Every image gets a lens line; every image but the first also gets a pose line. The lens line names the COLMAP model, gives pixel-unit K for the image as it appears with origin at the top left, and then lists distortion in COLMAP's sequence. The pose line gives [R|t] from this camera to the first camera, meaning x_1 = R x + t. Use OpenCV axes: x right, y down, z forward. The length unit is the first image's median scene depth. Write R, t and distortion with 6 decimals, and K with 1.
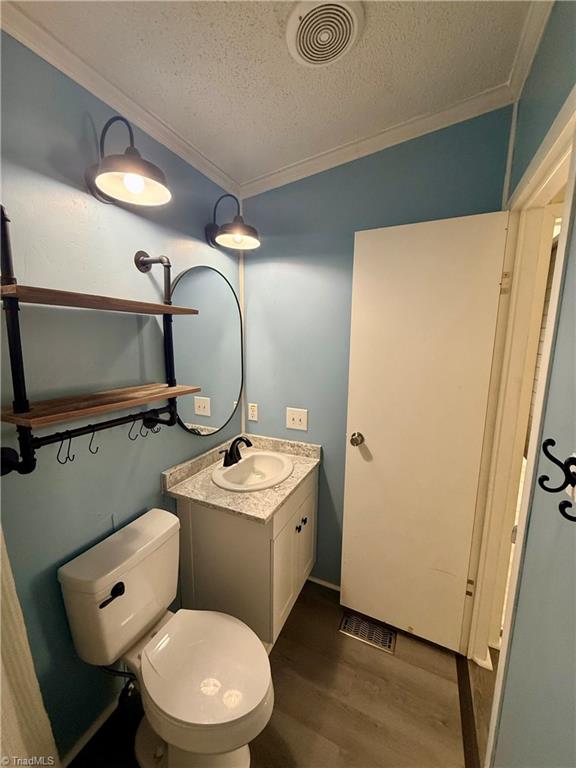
lens RADIAL K [[306.8, 0, 286.5], [0, 306.8, 382.9], [0, 0, 1]] dist [-0.000527, 0.000498]
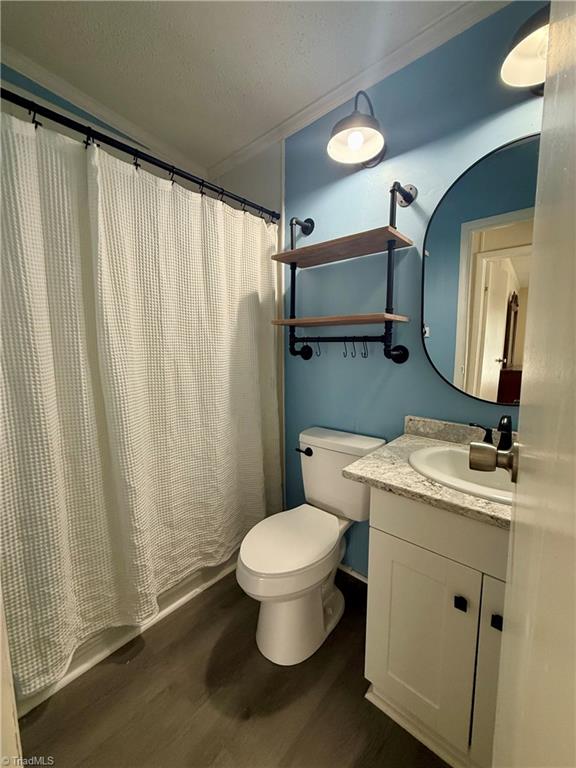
lens RADIAL K [[306.8, 0, 286.5], [0, 306.8, 382.9], [0, 0, 1]] dist [-0.000527, 0.000498]
pose [[-0.295053, 0.089183, -0.951310, 0.597369], [-0.151470, 0.978678, 0.138729, 0.119599], [0.943398, 0.185028, -0.275254, 0.887006]]
